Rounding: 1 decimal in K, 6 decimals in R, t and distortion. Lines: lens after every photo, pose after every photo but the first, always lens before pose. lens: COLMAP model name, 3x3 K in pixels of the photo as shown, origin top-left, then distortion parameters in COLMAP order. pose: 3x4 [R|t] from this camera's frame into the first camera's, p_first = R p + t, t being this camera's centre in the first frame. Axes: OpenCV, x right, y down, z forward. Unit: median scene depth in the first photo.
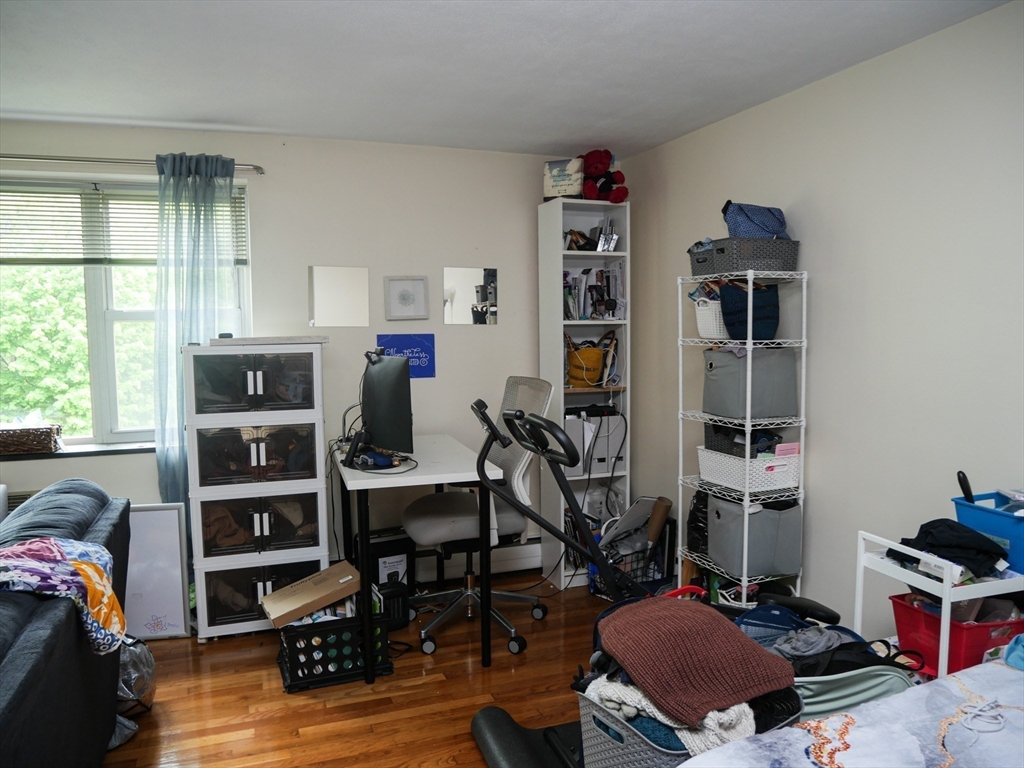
lens RADIAL K [[755.4, 0, 510.9], [0, 755.4, 386.2], [0, 0, 1]] dist [-0.064935, 0.021901]
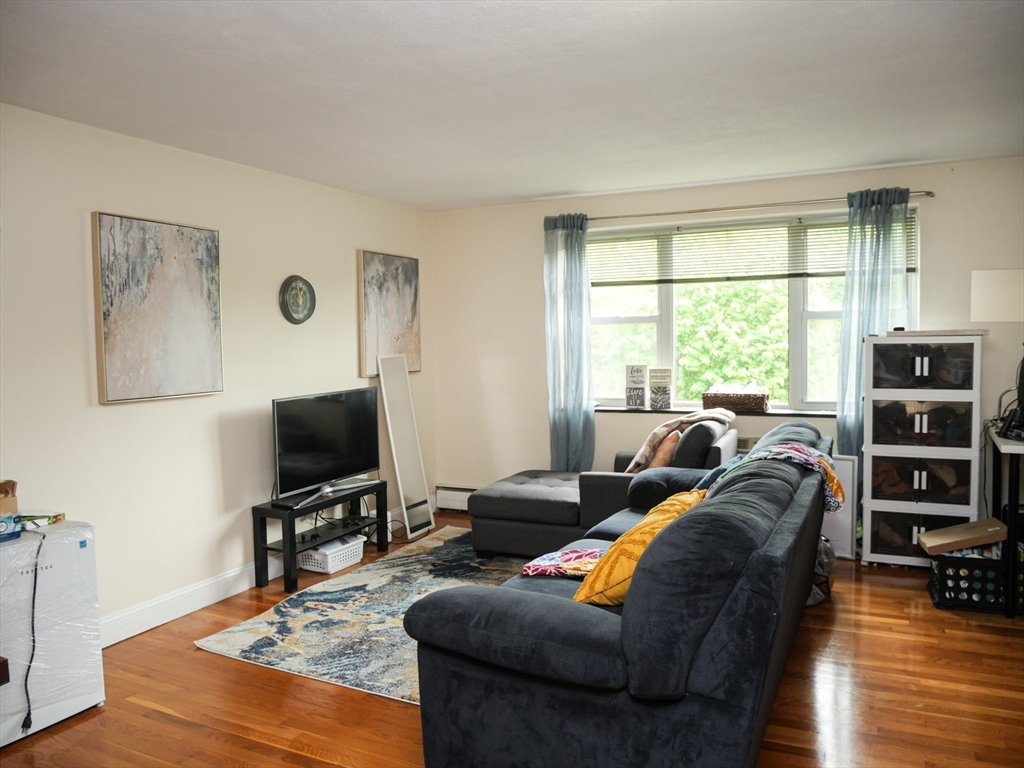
lens RADIAL K [[755.4, 0, 513.6], [0, 755.4, 385.8], [0, 0, 1]] dist [-0.064935, 0.021901]
pose [[0.697658, 0.043227, -0.715126, 0.072544], [-0.045951, 0.998823, 0.015547, 0.040170], [0.714956, 0.022014, 0.698823, -0.357845]]
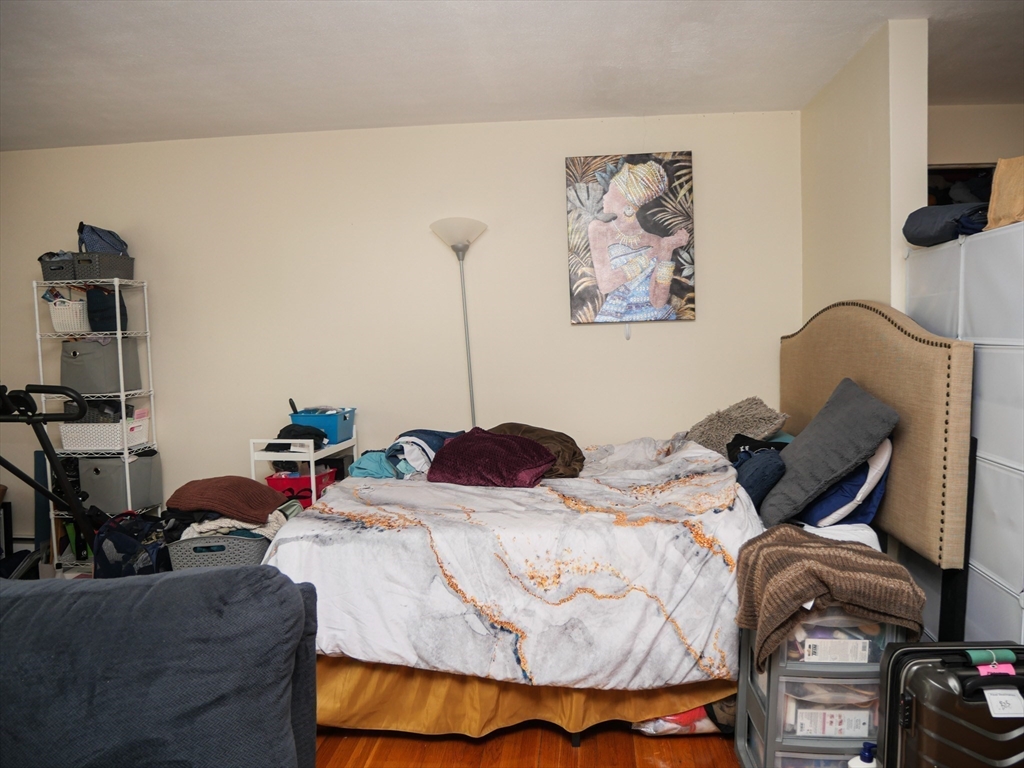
lens RADIAL K [[755.4, 0, 515.5], [0, 755.4, 385.1], [0, 0, 1]] dist [-0.064935, 0.021901]
pose [[0.445781, -0.071048, 0.892318, -0.460087], [0.090205, 0.995336, 0.034187, 0.043792], [-0.890585, 0.065252, 0.450111, -0.173537]]
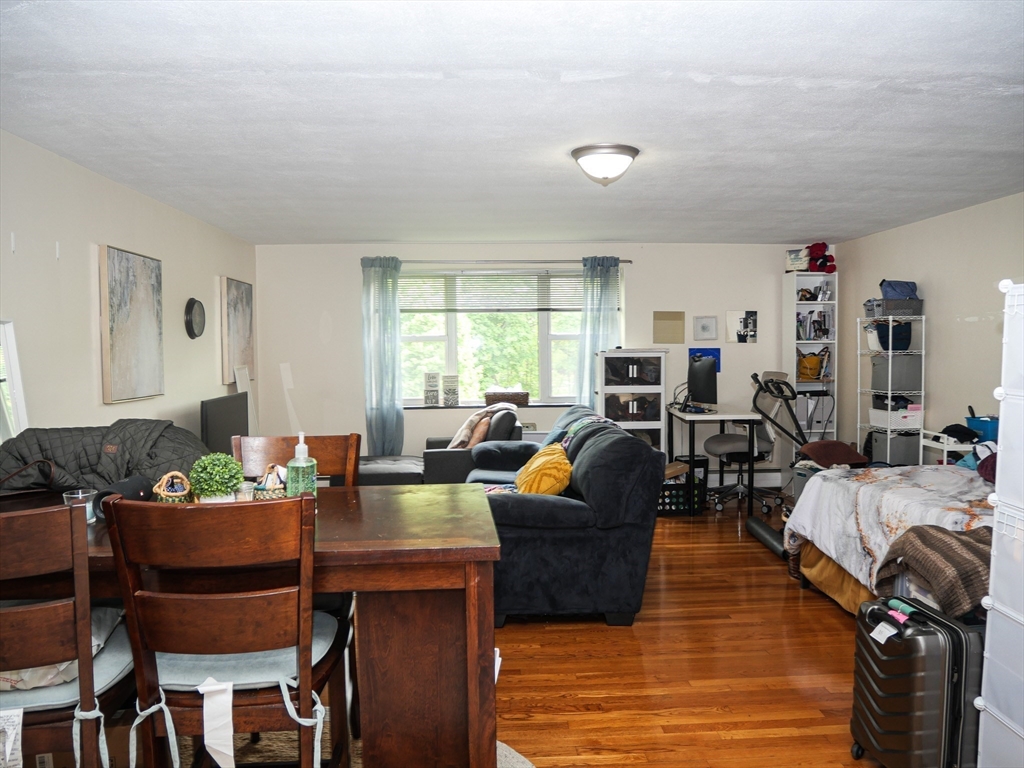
lens RADIAL K [[755.4, 0, 516.5], [0, 755.4, 387.0], [0, 0, 1]] dist [-0.064935, 0.021901]
pose [[0.953434, 0.017943, -0.301068, -0.029441], [-0.025343, 0.999465, -0.020691, 0.086919], [0.300535, 0.027357, 0.953378, -1.011218]]
